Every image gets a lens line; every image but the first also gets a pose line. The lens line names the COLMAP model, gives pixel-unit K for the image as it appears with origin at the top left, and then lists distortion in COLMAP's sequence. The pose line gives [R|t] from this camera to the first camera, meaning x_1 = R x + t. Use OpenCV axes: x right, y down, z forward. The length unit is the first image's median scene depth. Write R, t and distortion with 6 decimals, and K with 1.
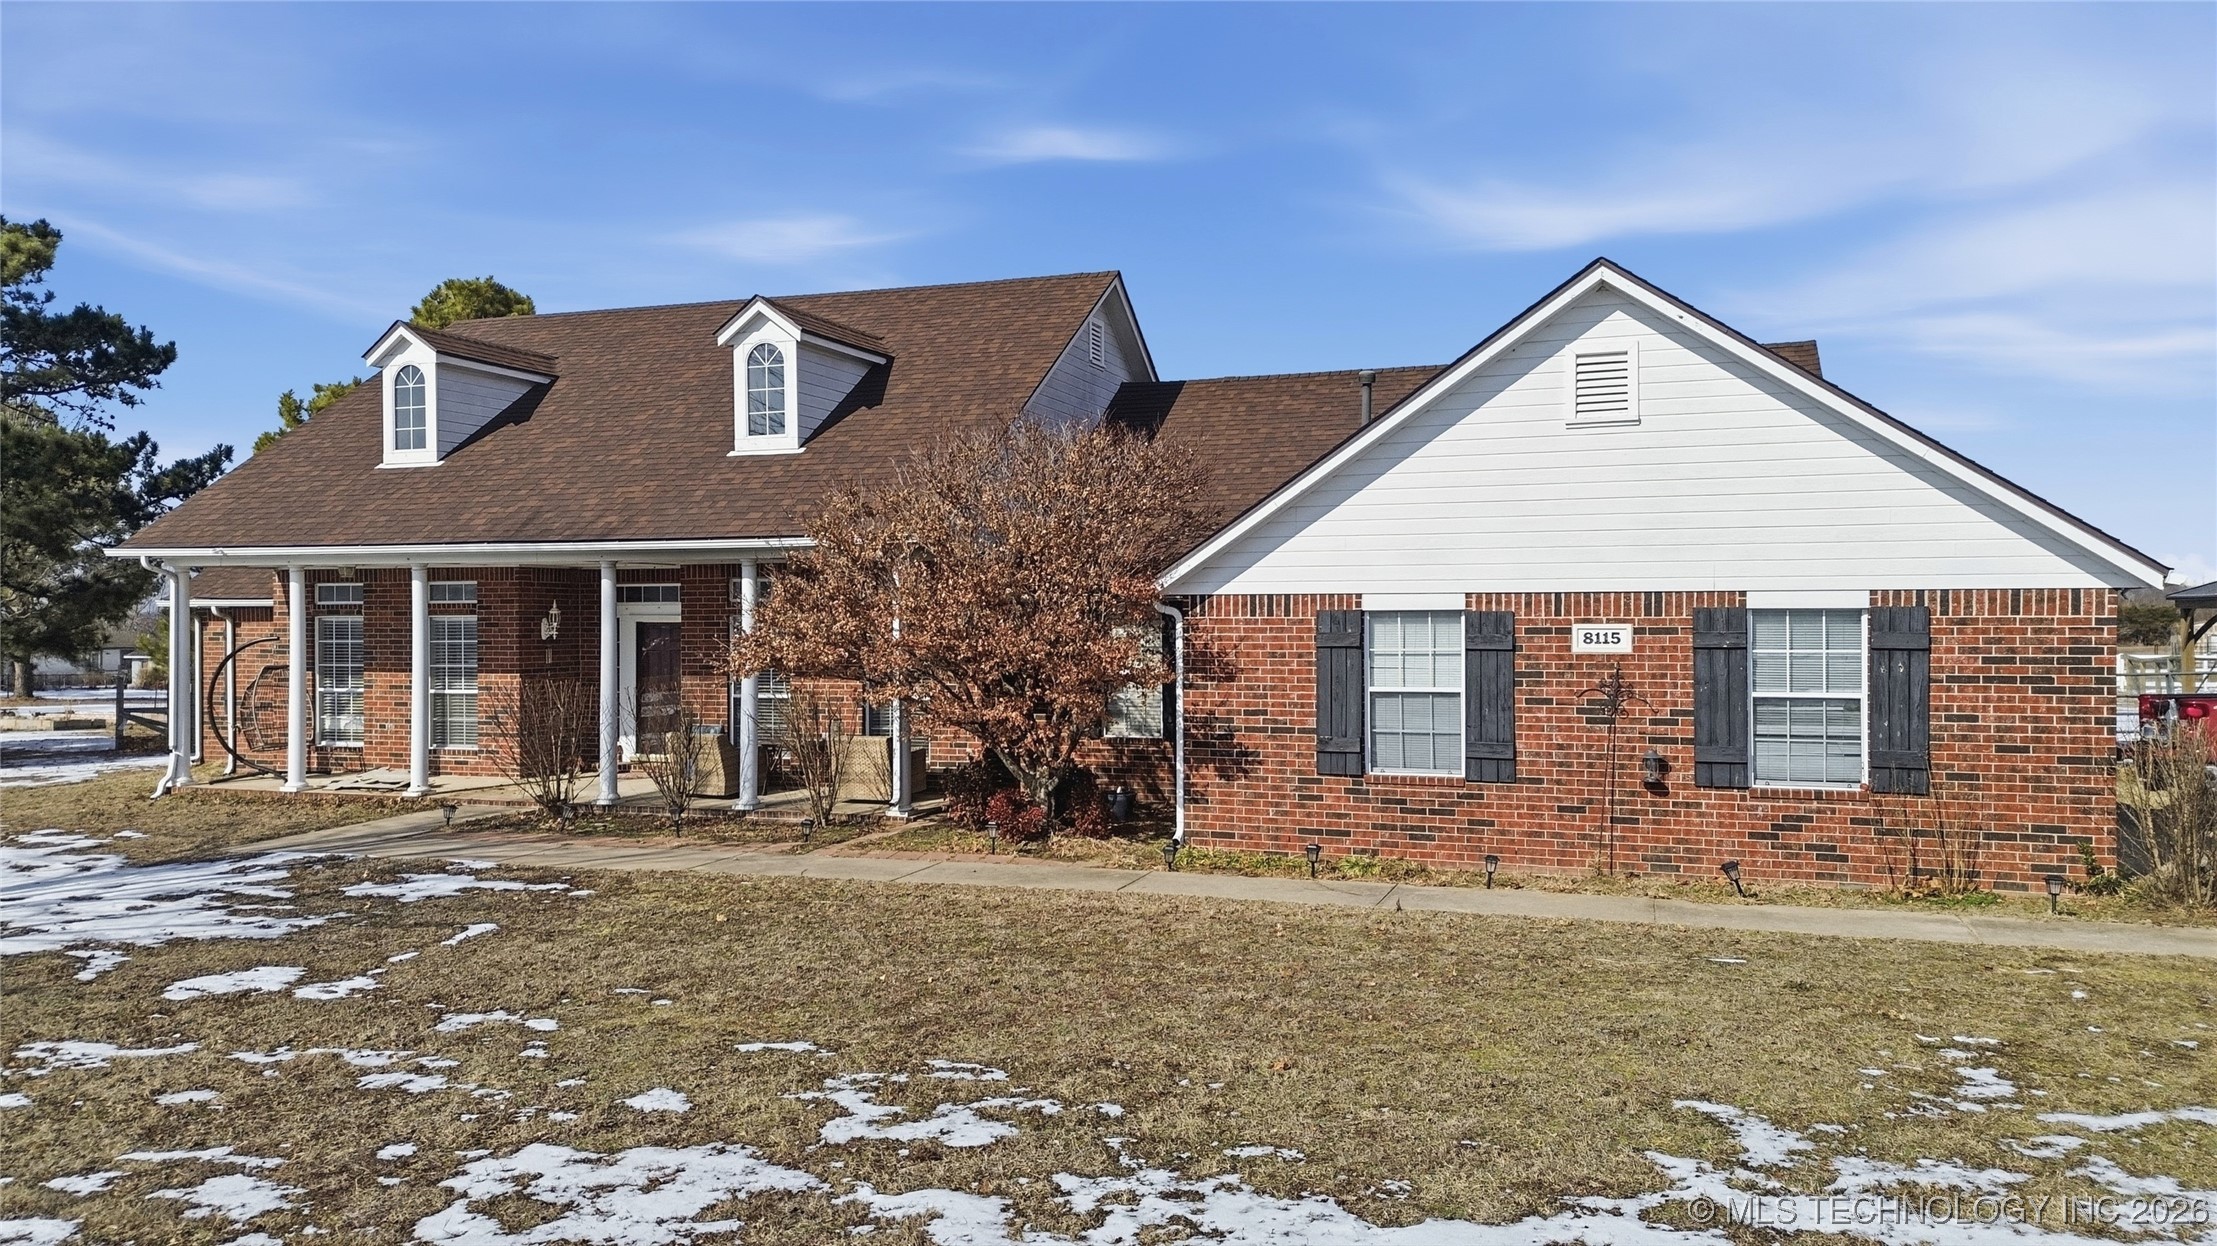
lens RADIAL K [[1555.8, 0, 1116.5], [0, 1555.8, 616.9], [0, 0, 1]] dist [0.086807, -0.095736]
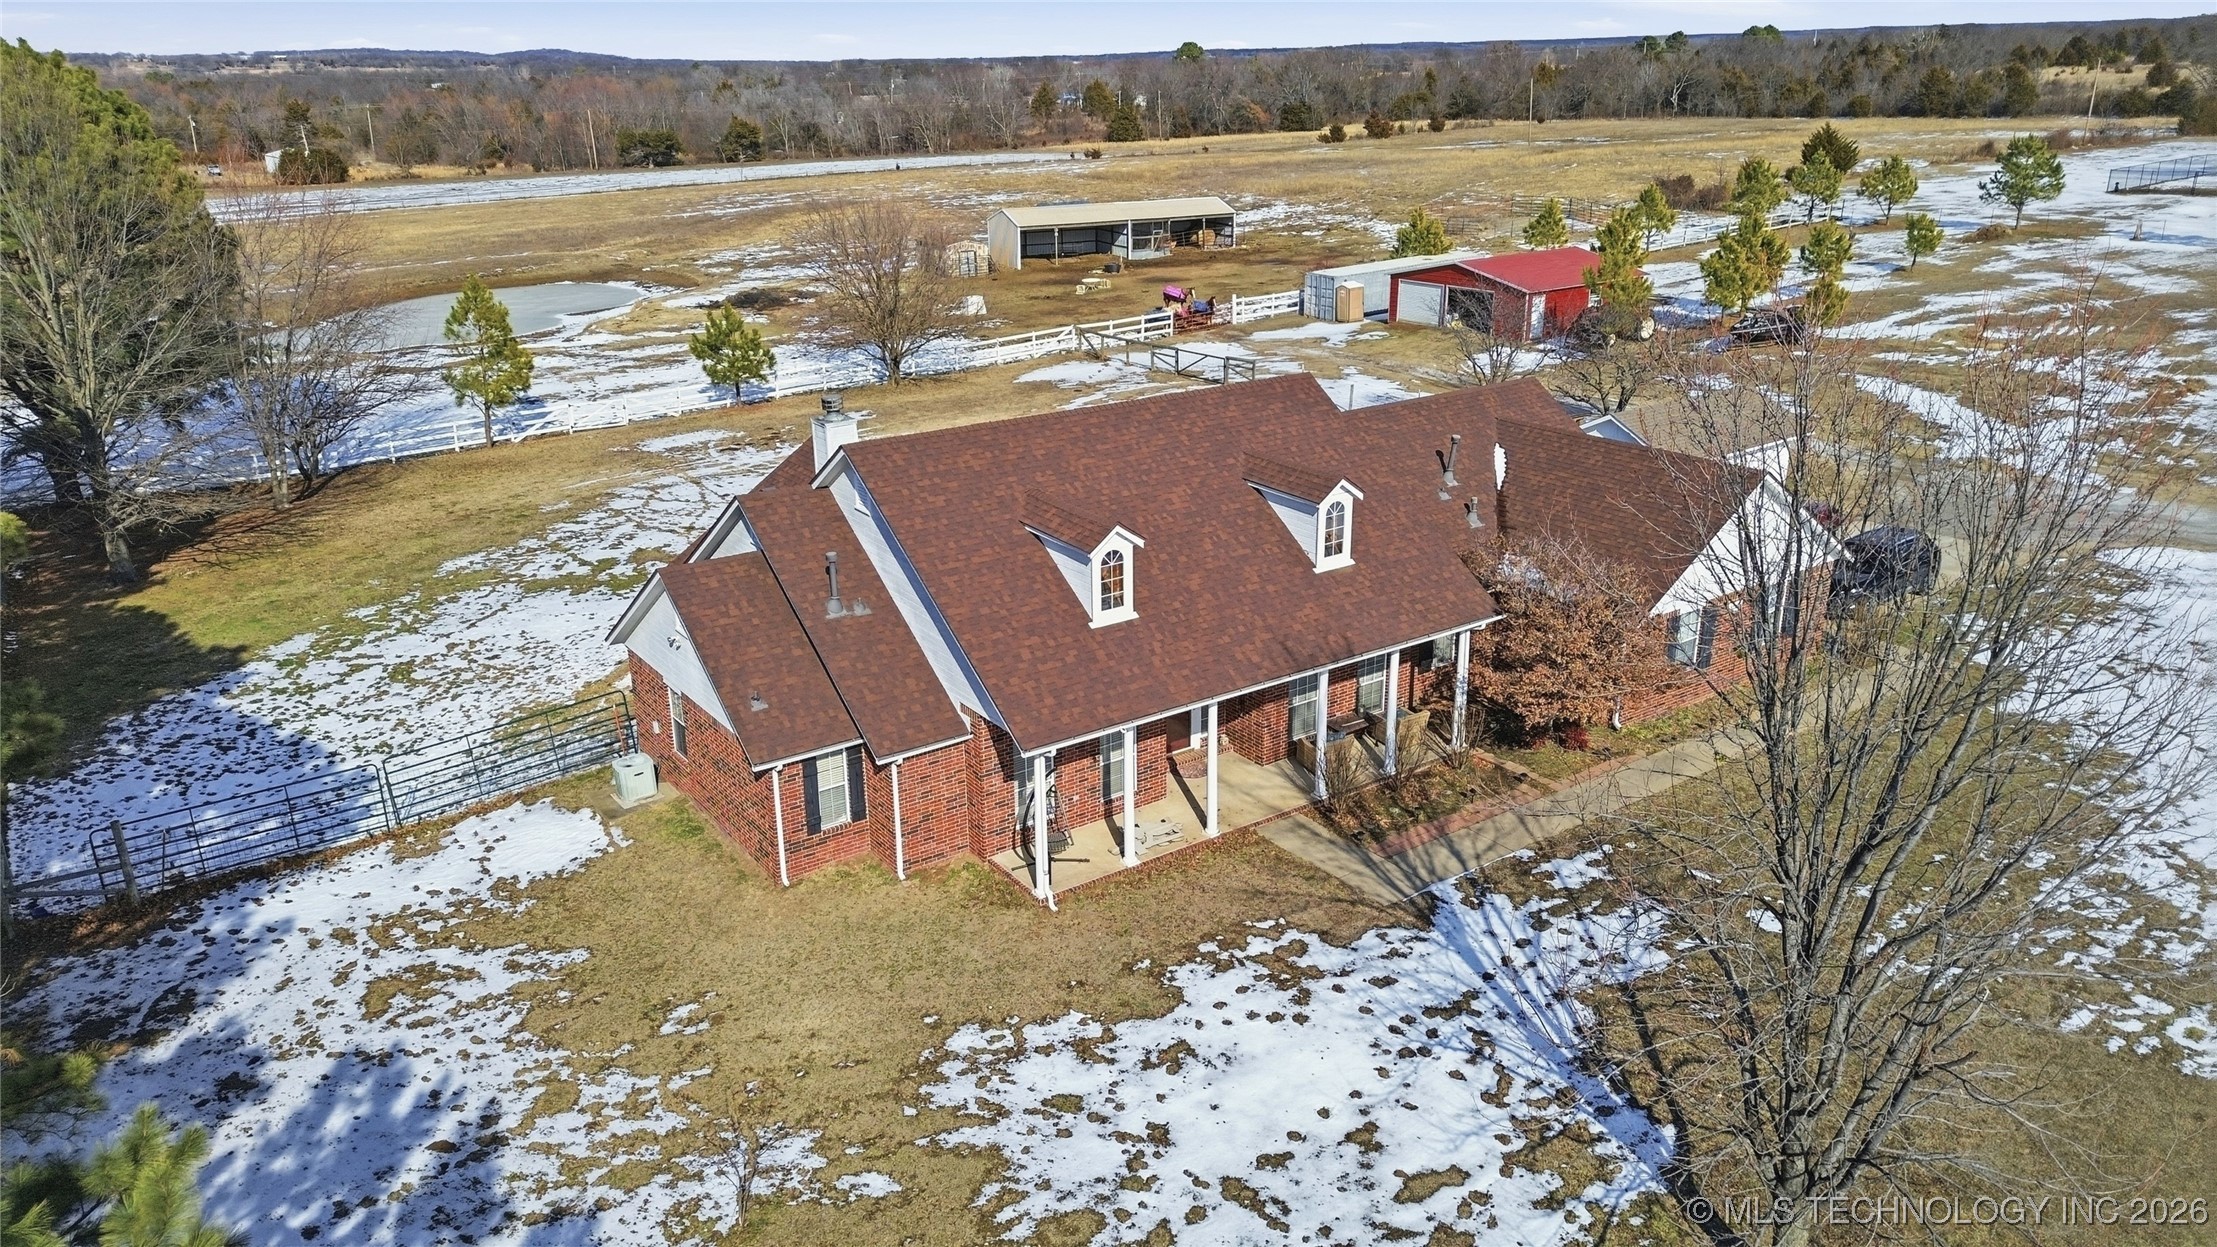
lens RADIAL K [[1555.8, 0, 1116.5], [0, 1555.8, 617.4], [0, 0, 1]] dist [0.086807, -0.095736]
pose [[0.572973, -0.276233, 0.771619, -2.241652], [0.002113, 0.941983, 0.335653, -0.830320], [-0.819571, -0.190690, 0.540315, 0.413953]]
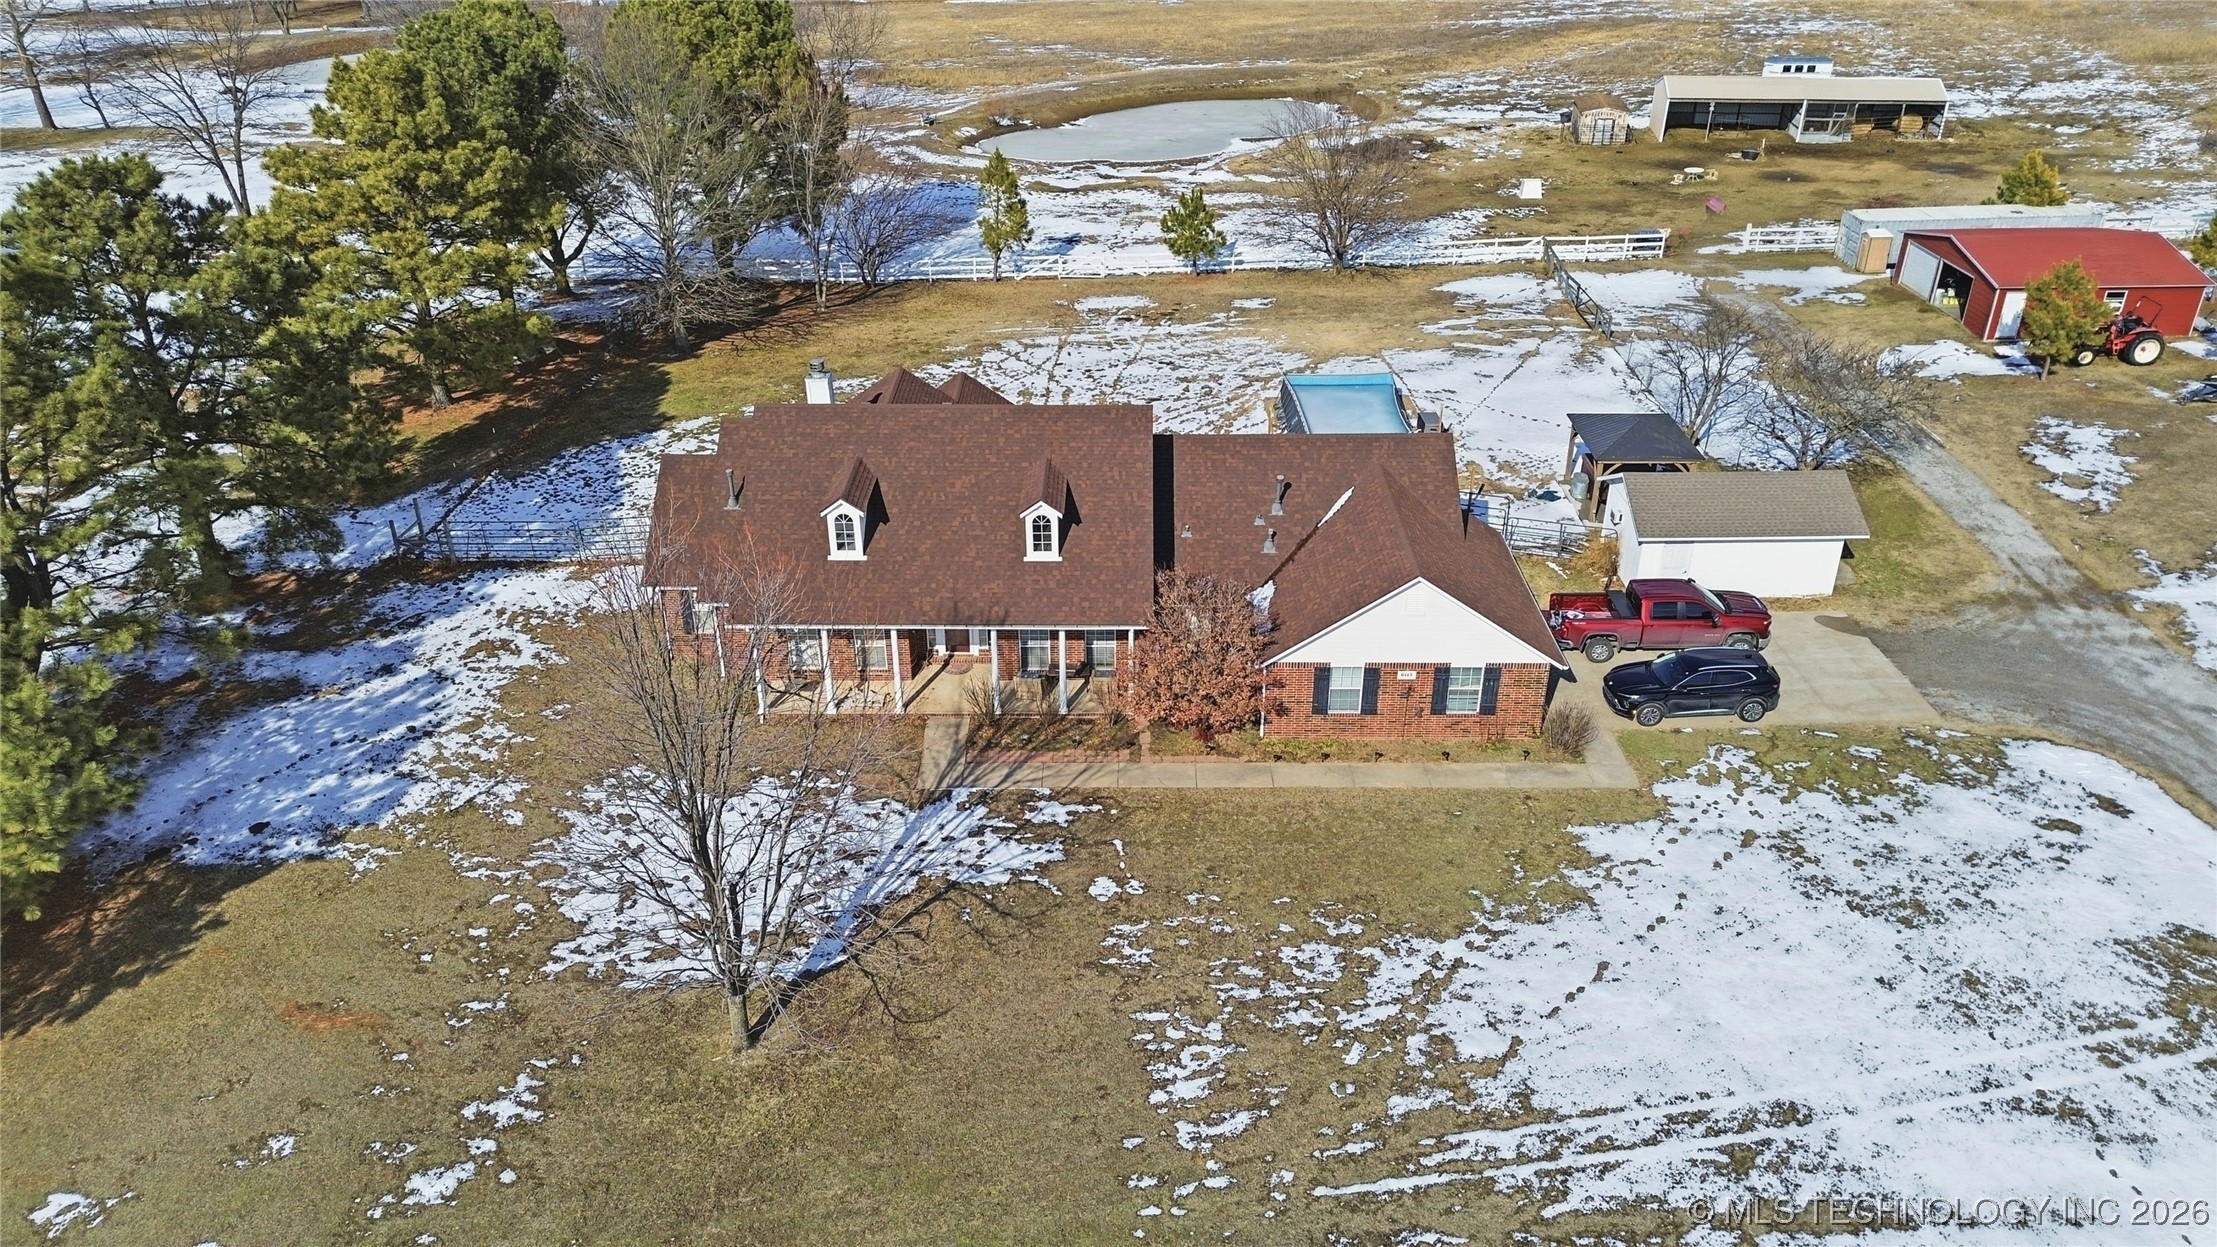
lens RADIAL K [[1555.8, 0, 1116.5], [0, 1555.8, 617.4], [0, 0, 1]] dist [0.086807, -0.095736]
pose [[0.943792, -0.155429, 0.291716, -1.097053], [-0.003778, 0.877415, 0.479717, -1.537274], [-0.330518, -0.453855, 0.827510, -1.295894]]
